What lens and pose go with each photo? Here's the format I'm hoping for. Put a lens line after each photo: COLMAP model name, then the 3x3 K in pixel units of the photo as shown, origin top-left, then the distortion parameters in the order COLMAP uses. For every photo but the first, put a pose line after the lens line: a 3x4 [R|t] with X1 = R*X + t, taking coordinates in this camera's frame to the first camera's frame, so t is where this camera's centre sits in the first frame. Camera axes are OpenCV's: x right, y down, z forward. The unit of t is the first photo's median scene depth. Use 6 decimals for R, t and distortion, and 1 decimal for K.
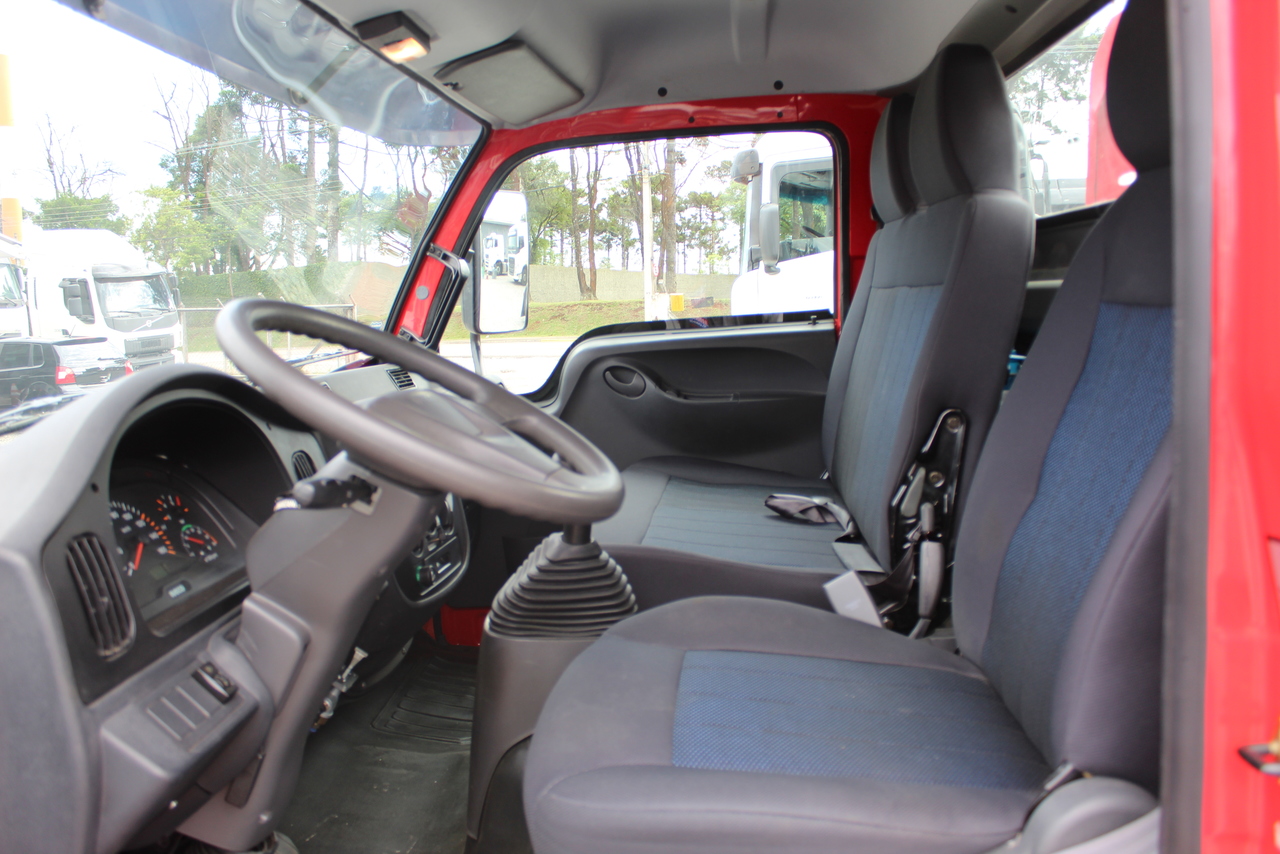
lens RADIAL K [[1085.8, 0, 646.4], [0, 1085.8, 432.0], [0, 0, 1]] dist [-0.158859, 0.144226]
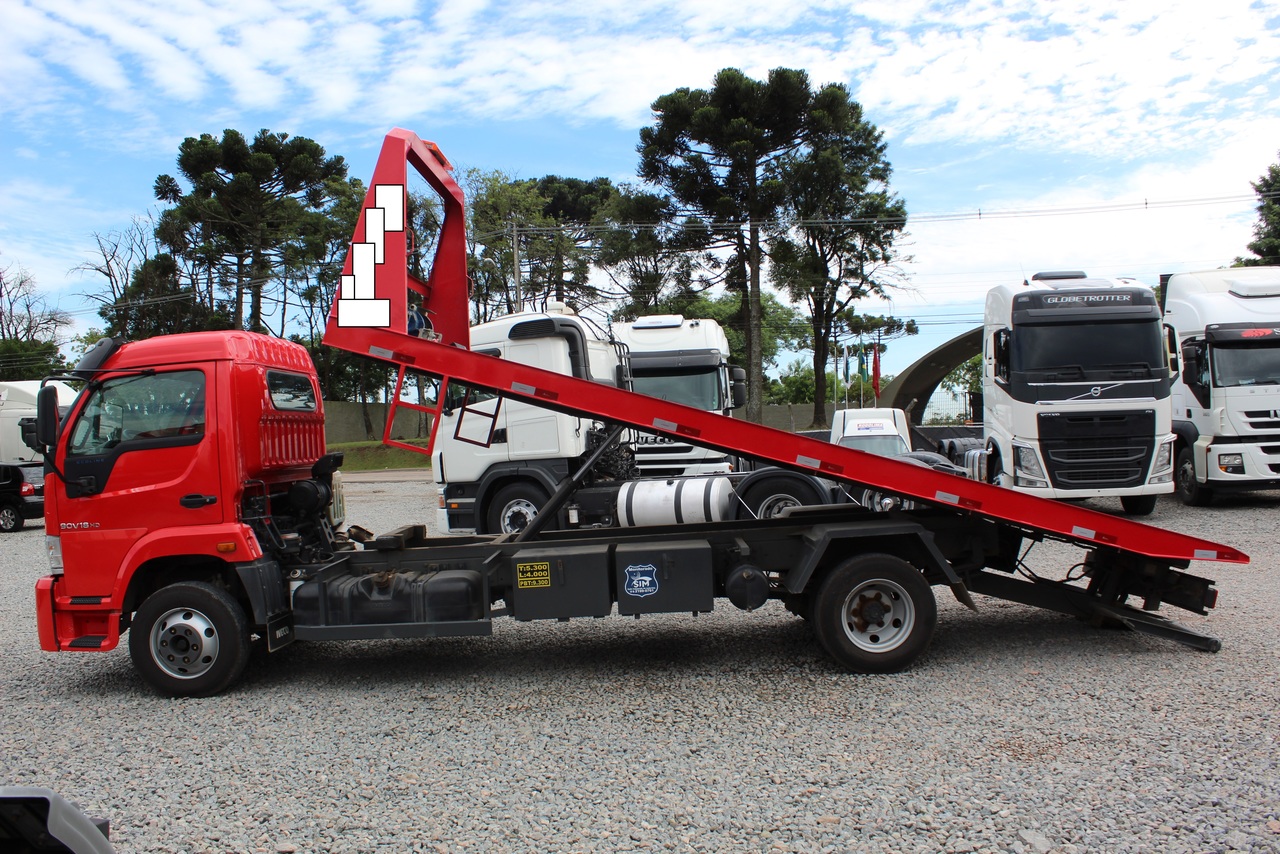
lens RADIAL K [[1085.8, 0, 634.5], [0, 1085.8, 438.6], [0, 0, 1]] dist [-0.158859, 0.144226]
pose [[0.998880, -0.010429, 0.046155, 0.173531], [0.015819, 0.992888, -0.117995, 0.053468], [-0.044596, 0.118593, 0.991941, -0.394221]]
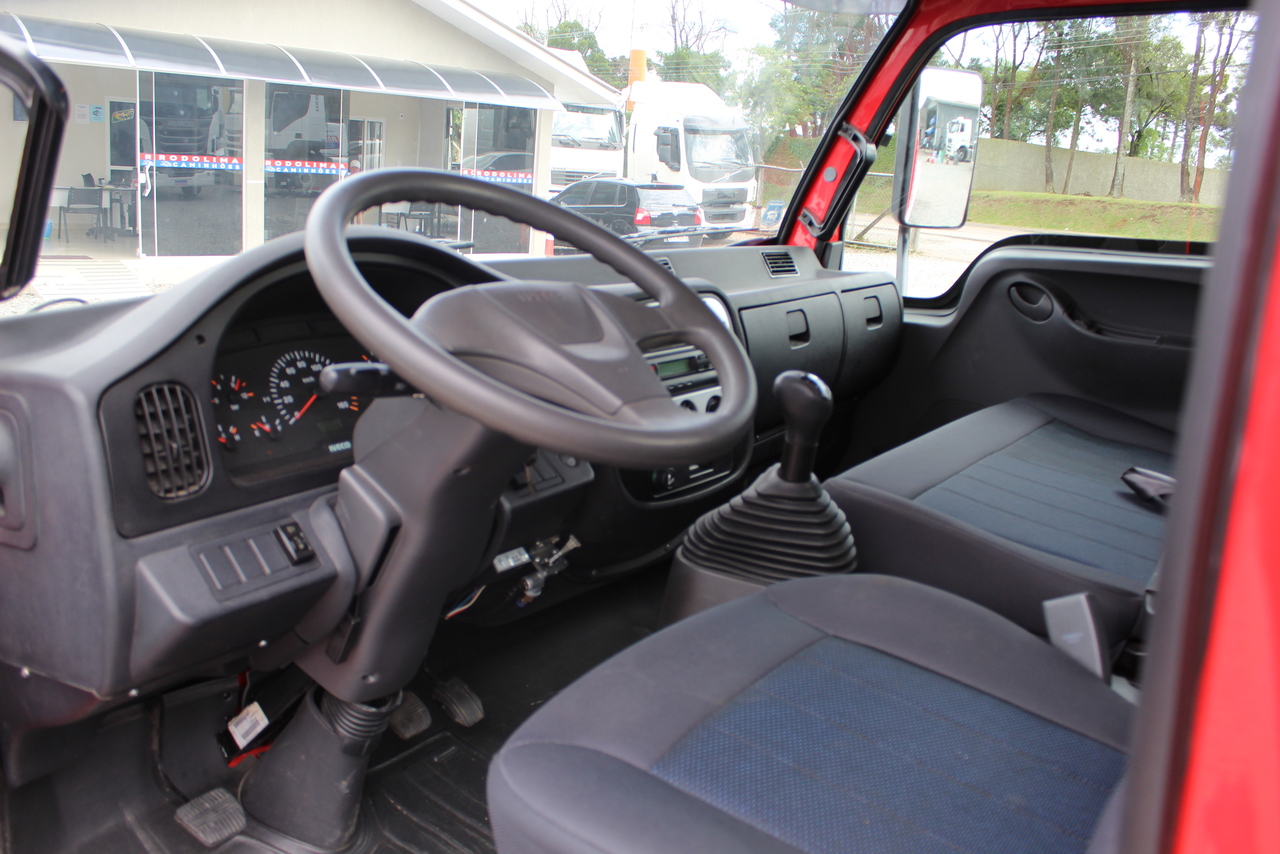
lens RADIAL K [[1085.8, 0, 640.0], [0, 1085.8, 437.5], [0, 0, 1]] dist [-0.158859, 0.144226]
pose [[0.857370, 0.199112, -0.474627, 0.018801], [-0.141040, 0.977732, 0.155395, -0.003901], [0.494999, -0.066289, 0.866361, 0.014068]]
